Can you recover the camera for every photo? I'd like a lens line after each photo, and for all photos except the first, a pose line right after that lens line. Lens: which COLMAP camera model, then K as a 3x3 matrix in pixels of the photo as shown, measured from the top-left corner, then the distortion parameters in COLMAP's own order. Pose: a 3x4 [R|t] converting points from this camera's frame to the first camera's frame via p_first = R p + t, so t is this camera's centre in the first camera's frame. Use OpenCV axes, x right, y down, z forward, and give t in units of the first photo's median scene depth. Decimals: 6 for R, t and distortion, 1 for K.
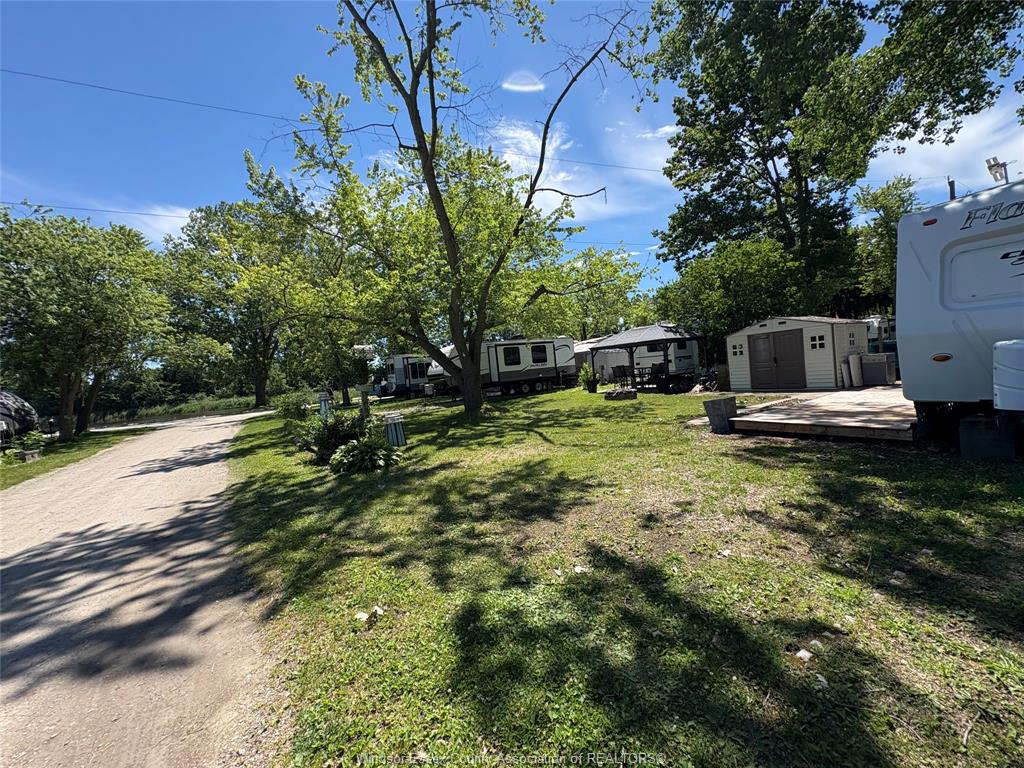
lens RADIAL K [[408.1, 0, 511.3], [0, 408.1, 384.8], [0, 0, 1]] dist [0.000075, 0.000089]
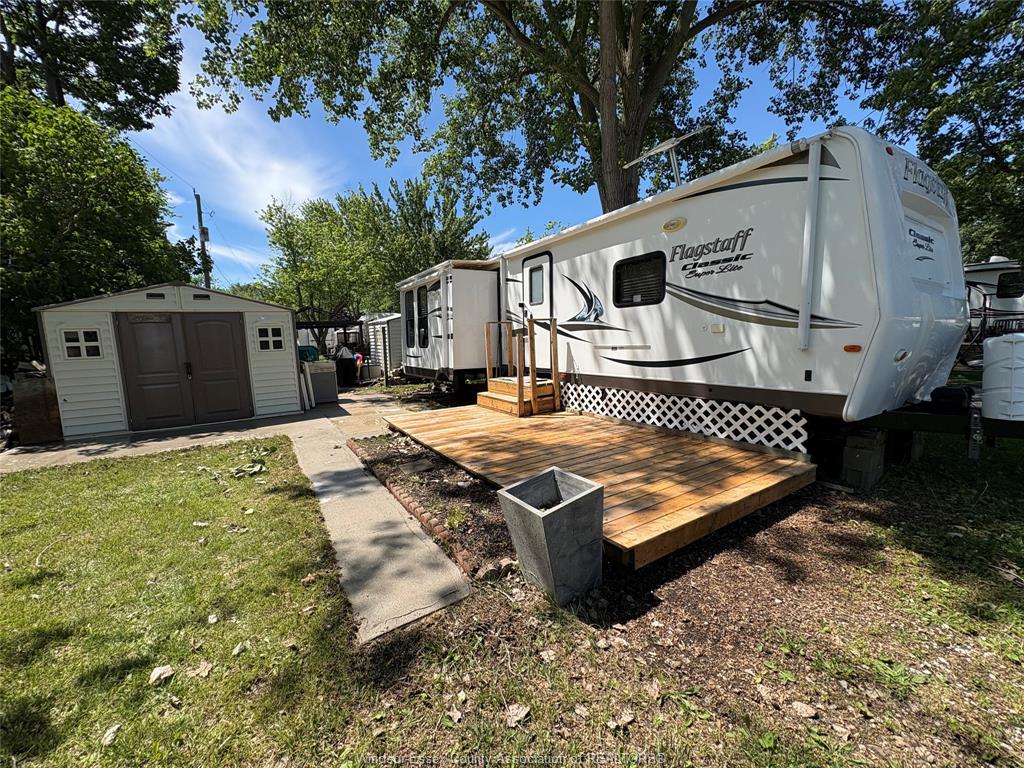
lens RADIAL K [[408.1, 0, 512.0], [0, 408.1, 383.5], [0, 0, 1]] dist [0.000075, 0.000089]
pose [[-0.009175, -0.025276, 0.999638, 0.132468], [0.063261, 0.997663, 0.025806, -0.028930], [-0.997955, 0.063475, -0.007555, 0.596185]]
